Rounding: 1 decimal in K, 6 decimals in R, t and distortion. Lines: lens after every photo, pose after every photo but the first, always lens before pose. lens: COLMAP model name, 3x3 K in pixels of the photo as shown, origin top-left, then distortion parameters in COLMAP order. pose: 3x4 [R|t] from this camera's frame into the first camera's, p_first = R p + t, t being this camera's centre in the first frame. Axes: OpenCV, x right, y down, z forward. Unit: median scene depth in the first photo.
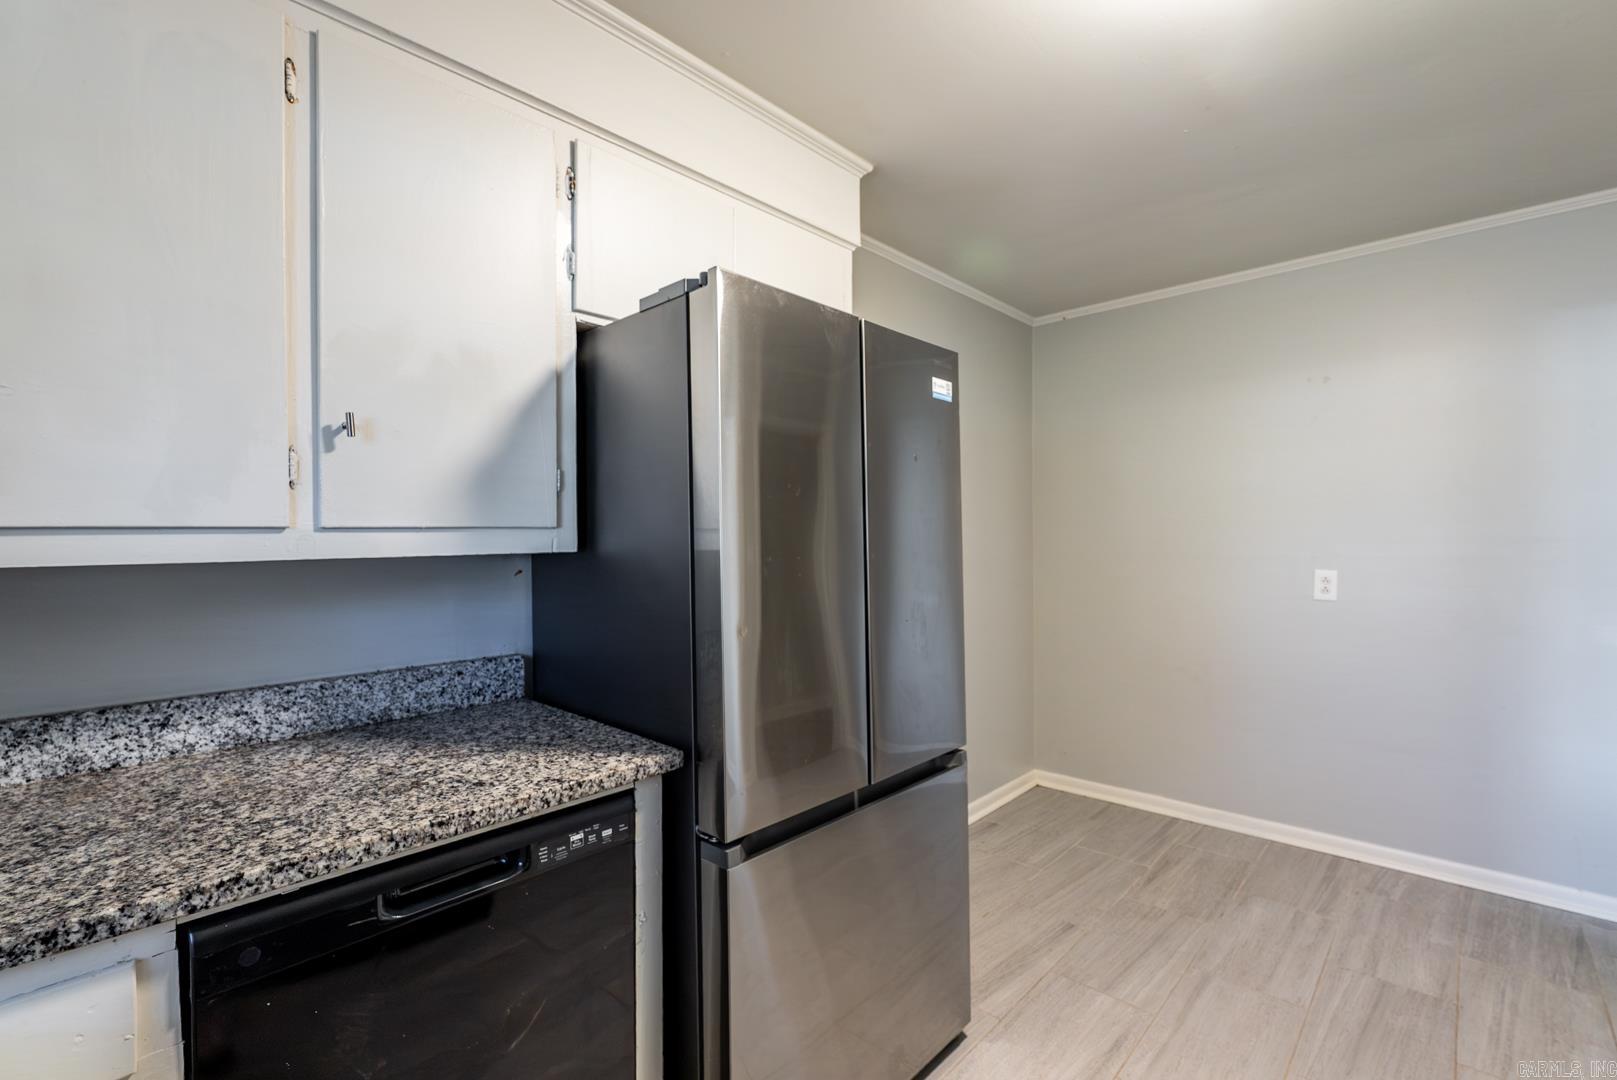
lens RADIAL K [[720.5, 0, 803.8], [0, 720.5, 536.2], [0, 0, 1]] dist [-0.002142, -0.000258]
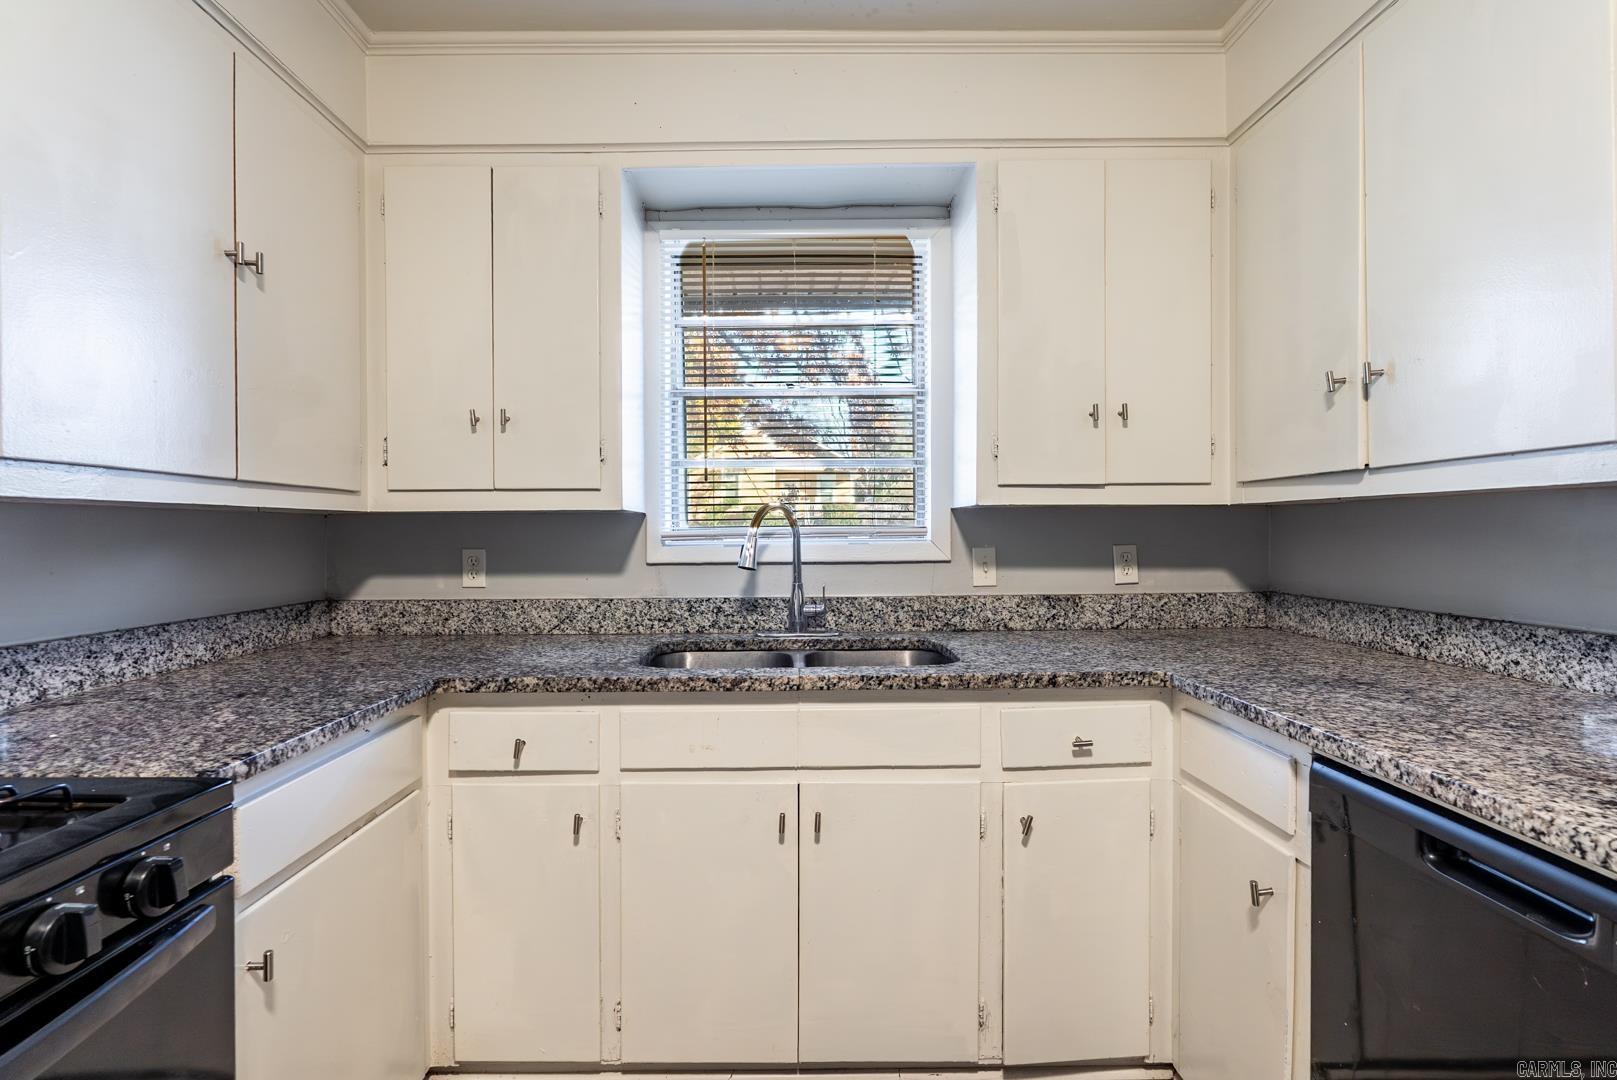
lens RADIAL K [[720.5, 0, 803.8], [0, 720.5, 536.2], [0, 0, 1]] dist [-0.002142, -0.000258]
pose [[-0.716985, 0.017679, -0.696864, 0.326393], [0.011617, 0.999843, 0.013412, 0.045051], [0.696992, 0.001521, -0.717077, 0.560894]]
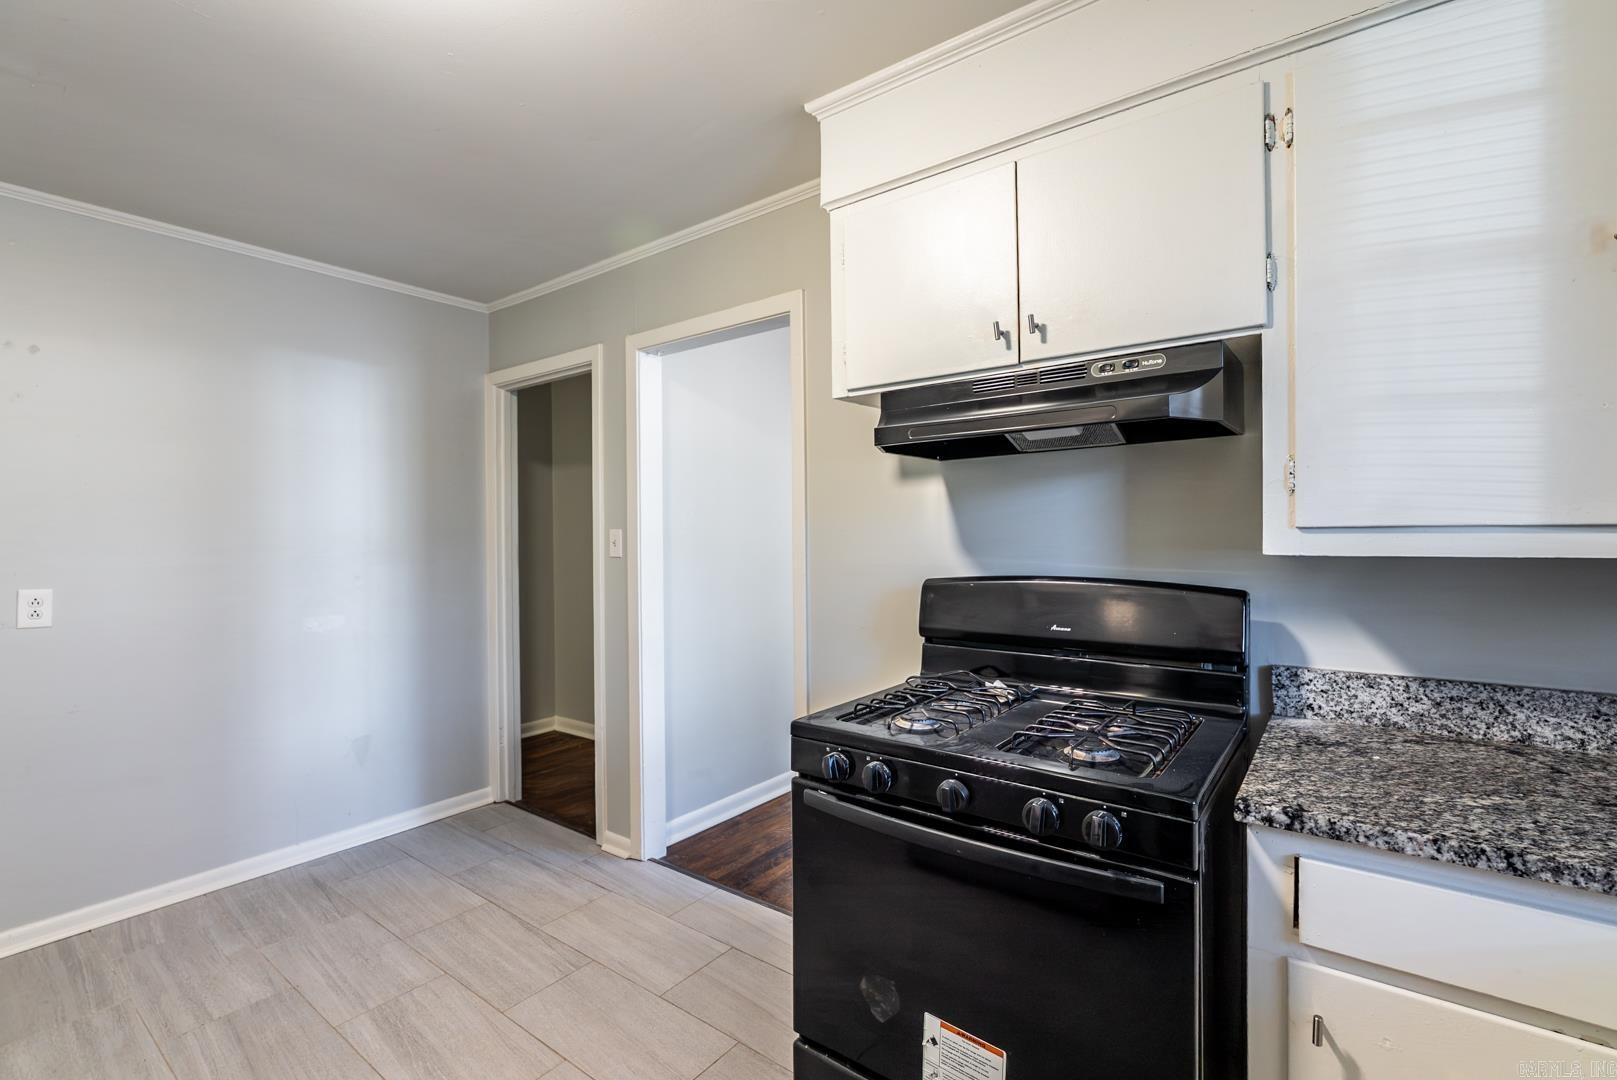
lens RADIAL K [[720.5, 0, 803.8], [0, 720.5, 536.2], [0, 0, 1]] dist [-0.002142, -0.000258]
pose [[-0.102999, 0.007303, 0.994655, -0.220780], [0.008332, 0.999944, -0.006479, 0.000965], [-0.994647, 0.007620, -0.103055, 0.345268]]
